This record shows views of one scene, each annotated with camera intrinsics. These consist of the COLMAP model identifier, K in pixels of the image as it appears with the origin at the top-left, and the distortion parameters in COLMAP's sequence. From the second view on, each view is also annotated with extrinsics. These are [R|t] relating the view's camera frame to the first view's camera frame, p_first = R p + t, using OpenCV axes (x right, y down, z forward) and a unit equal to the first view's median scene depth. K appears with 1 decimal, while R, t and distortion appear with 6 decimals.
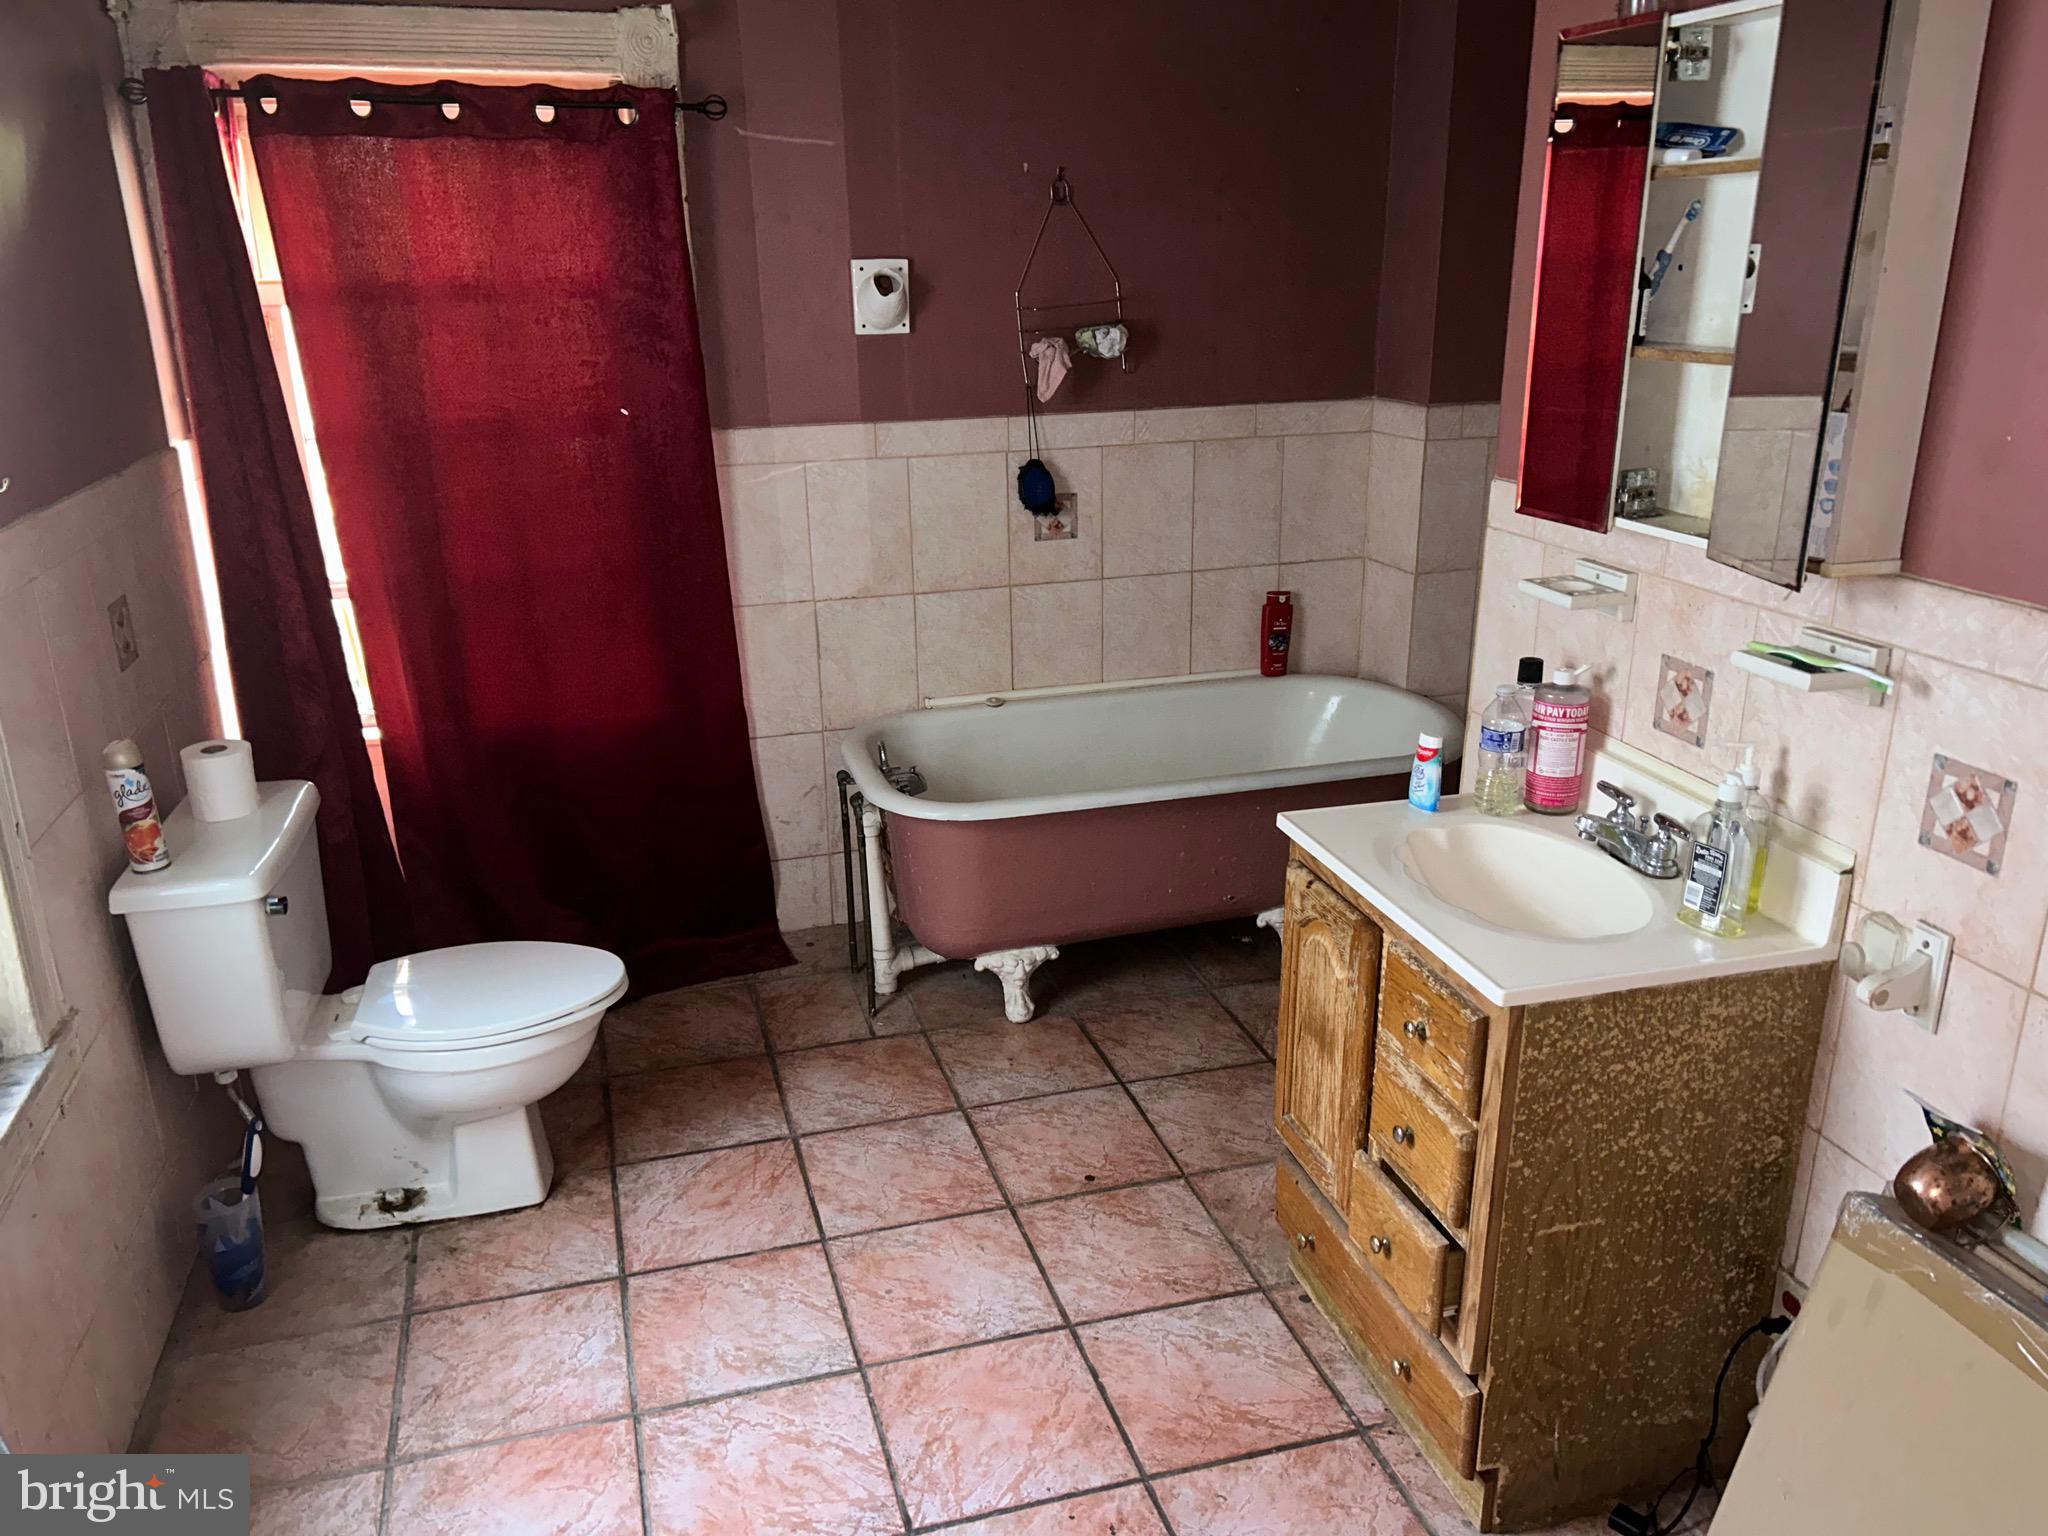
lens RADIAL K [[1539.1, 0, 1015.5], [0, 1539.1, 775.3], [0, 0, 1]] dist [0.011309, 0.000258]
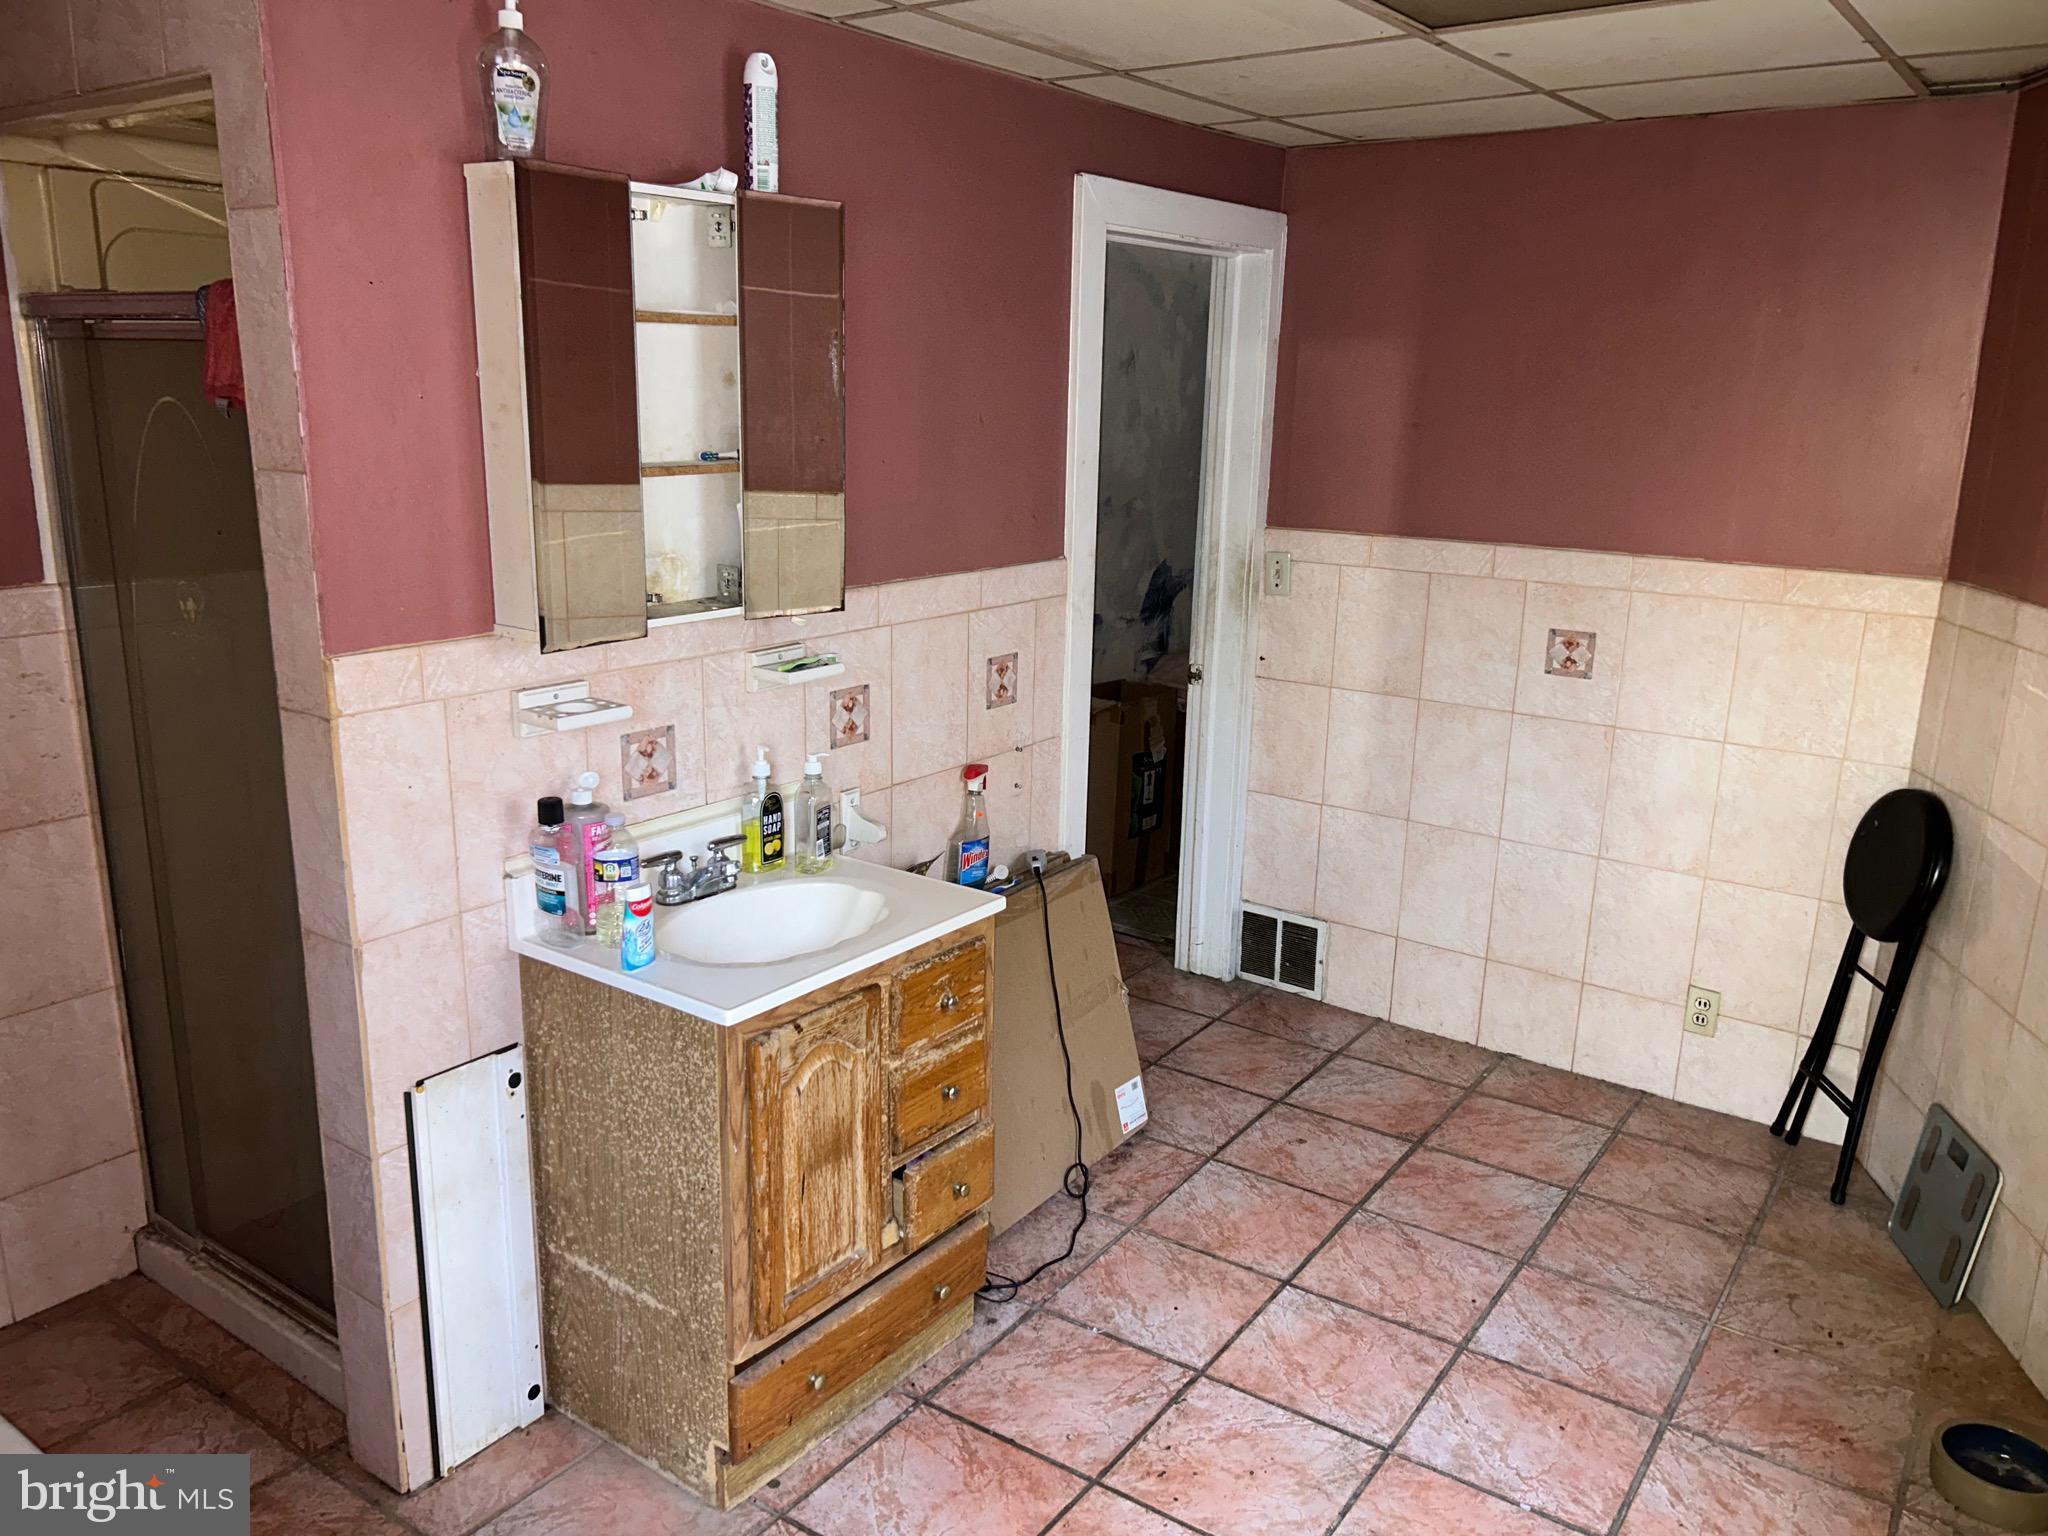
lens RADIAL K [[1539.1, 0, 1015.4], [0, 1539.1, 769.1], [0, 0, 1]] dist [0.011309, 0.000258]
pose [[-0.616597, -0.189353, 0.764168, -0.635419], [0.245127, 0.876222, 0.414908, -0.464622], [-0.748145, 0.443149, -0.493860, 1.387124]]
